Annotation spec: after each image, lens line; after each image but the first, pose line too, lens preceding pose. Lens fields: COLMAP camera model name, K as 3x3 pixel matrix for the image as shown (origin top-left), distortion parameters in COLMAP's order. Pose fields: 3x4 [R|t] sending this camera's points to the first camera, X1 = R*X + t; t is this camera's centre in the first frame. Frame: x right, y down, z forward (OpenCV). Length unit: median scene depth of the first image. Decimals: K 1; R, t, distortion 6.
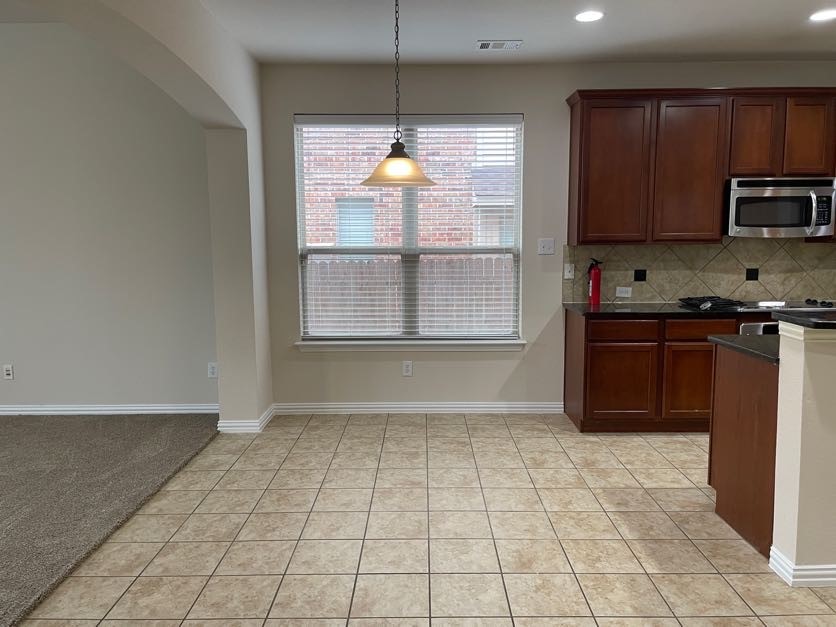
lens RADIAL K [[630.1, 0, 419.4], [0, 630.1, 315.0], [0, 0, 1]] dist [0.085011, -0.105329]
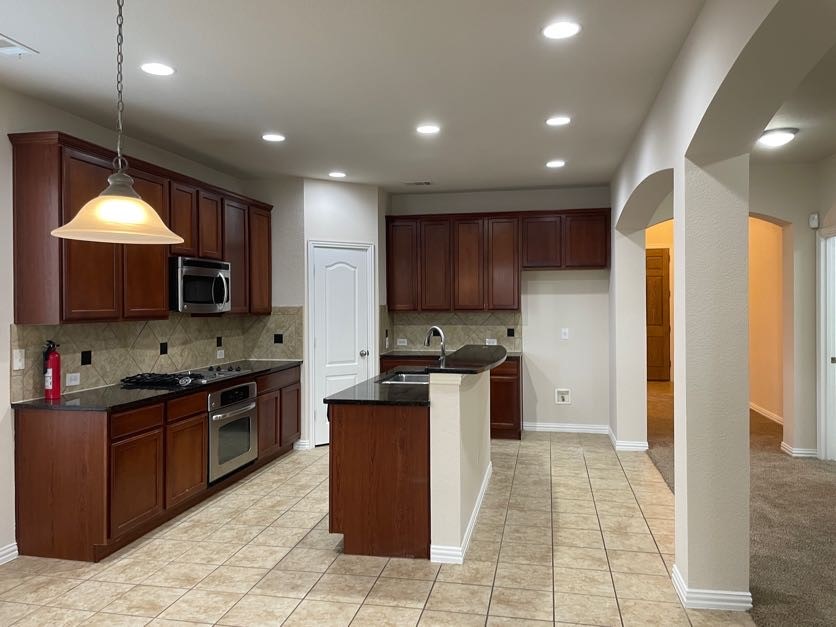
lens RADIAL K [[630.1, 0, 424.3], [0, 630.1, 305.3], [0, 0, 1]] dist [0.085011, -0.105329]
pose [[0.189345, 0.002586, 0.981907, -0.414948], [0.122133, 0.992169, -0.026164, -0.054943], [-0.974285, 0.124877, 0.187546, 0.394585]]
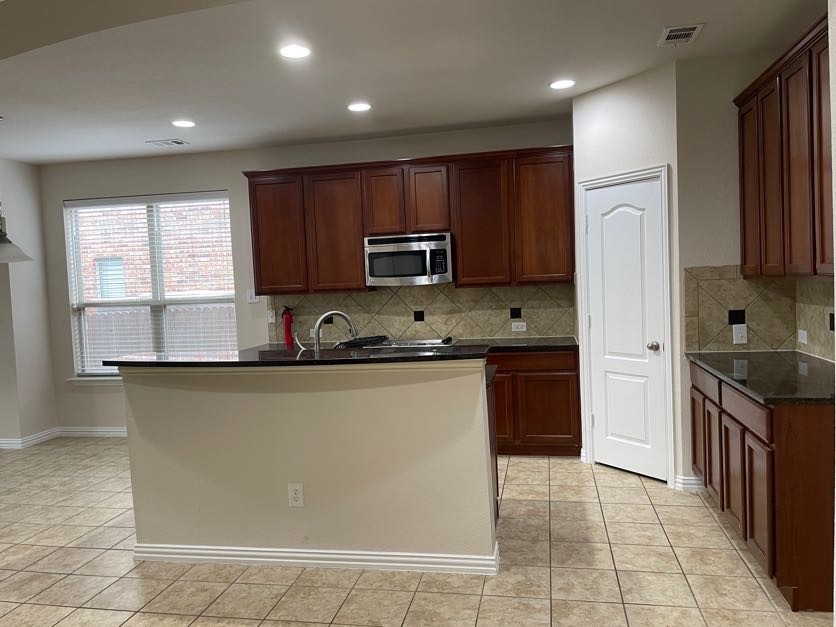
lens RADIAL K [[630.1, 0, 421.1], [0, 630.1, 311.0], [0, 0, 1]] dist [0.085011, -0.105329]
pose [[0.980166, -0.024625, -0.196645, 0.758071], [0.012273, 0.997888, -0.063786, 0.000118], [0.197800, 0.060108, 0.978398, -0.115540]]
